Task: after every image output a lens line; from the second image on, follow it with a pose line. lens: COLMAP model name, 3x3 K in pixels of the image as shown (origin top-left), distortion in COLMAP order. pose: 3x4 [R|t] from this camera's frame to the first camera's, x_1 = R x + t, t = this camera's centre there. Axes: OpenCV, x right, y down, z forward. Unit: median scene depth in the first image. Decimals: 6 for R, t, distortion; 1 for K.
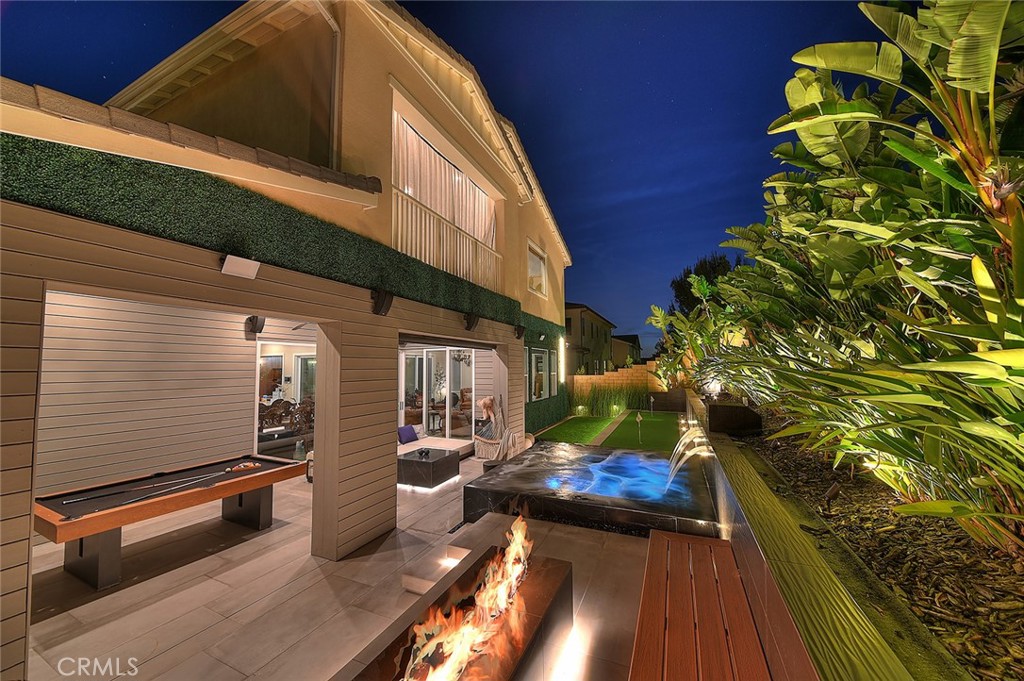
lens RADIAL K [[355.6, 0, 516.1], [0, 355.6, 344.6], [0, 0, 1]] dist [-0.012506, -0.002328]
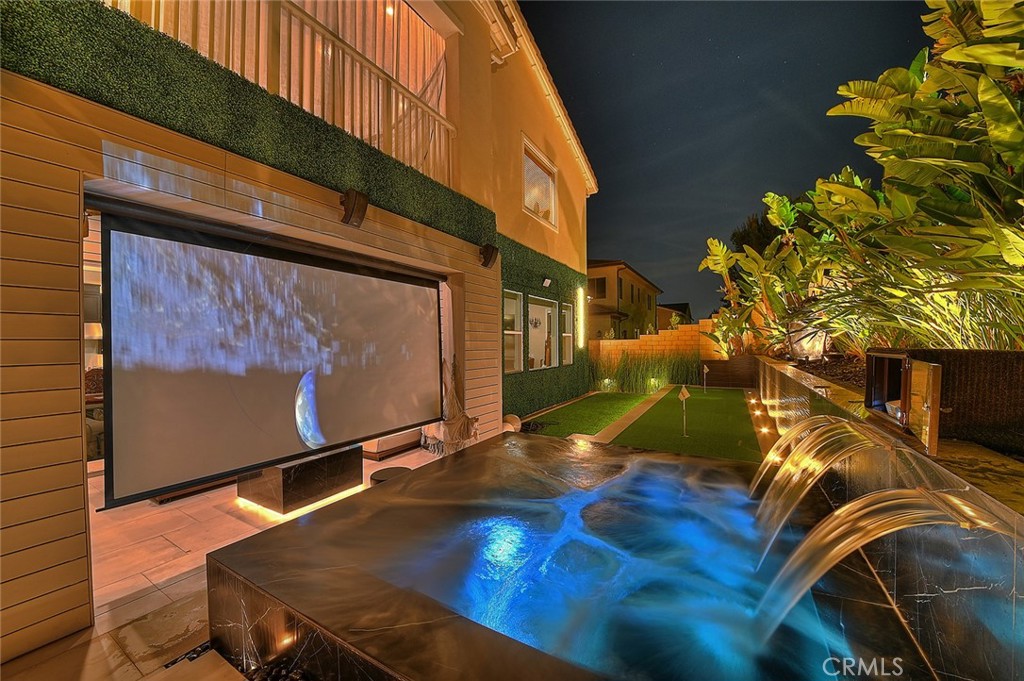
lens RADIAL K [[369.5, 0, 516.7], [0, 369.5, 347.5], [0, 0, 1]] dist [-0.025700, -0.000462]
pose [[0.994325, -0.000404, -0.106386, 0.080540], [0.008359, 0.997198, 0.074341, 0.048765], [0.106058, -0.074808, 0.991542, 0.222568]]
